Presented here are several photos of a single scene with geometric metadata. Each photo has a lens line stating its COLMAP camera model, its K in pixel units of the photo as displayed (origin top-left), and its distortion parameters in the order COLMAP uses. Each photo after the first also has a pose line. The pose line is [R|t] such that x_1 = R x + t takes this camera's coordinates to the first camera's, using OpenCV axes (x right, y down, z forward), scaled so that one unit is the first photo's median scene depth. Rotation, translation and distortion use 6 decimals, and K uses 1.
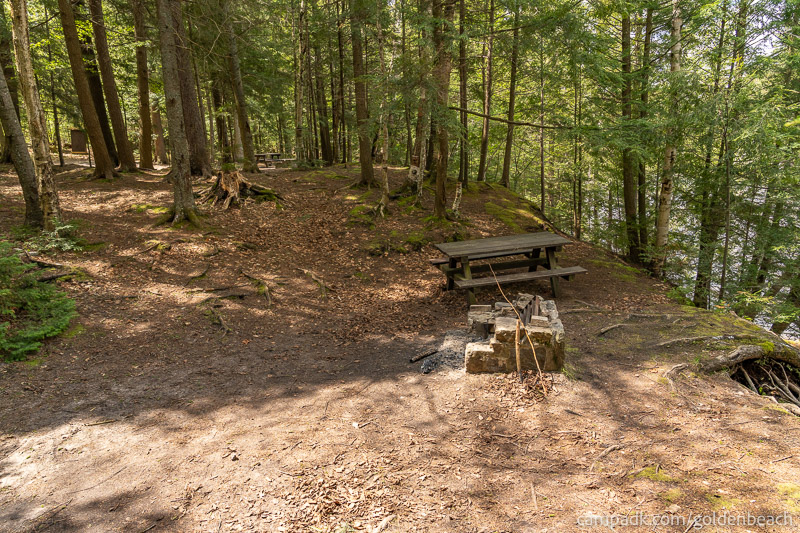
lens RADIAL K [[557.1, 0, 397.8], [0, 557.1, 267.0], [0, 0, 1]] dist [-0.010864, 0.005698]
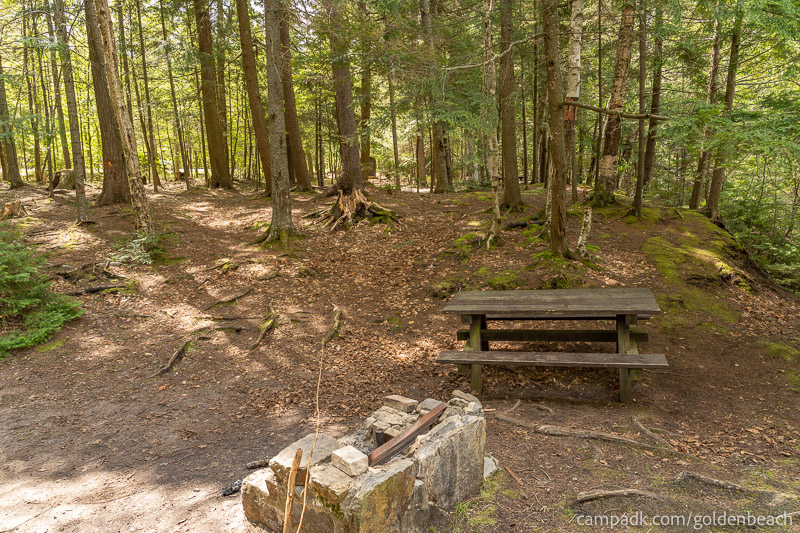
lens RADIAL K [[557.1, 0, 401.5], [0, 557.1, 264.6], [0, 0, 1]] dist [-0.010864, 0.005698]
pose [[0.868550, 0.072211, -0.490312, 0.256120], [-0.095409, 0.995185, -0.022444, -0.038354], [0.486331, 0.066274, 0.871258, 0.257878]]
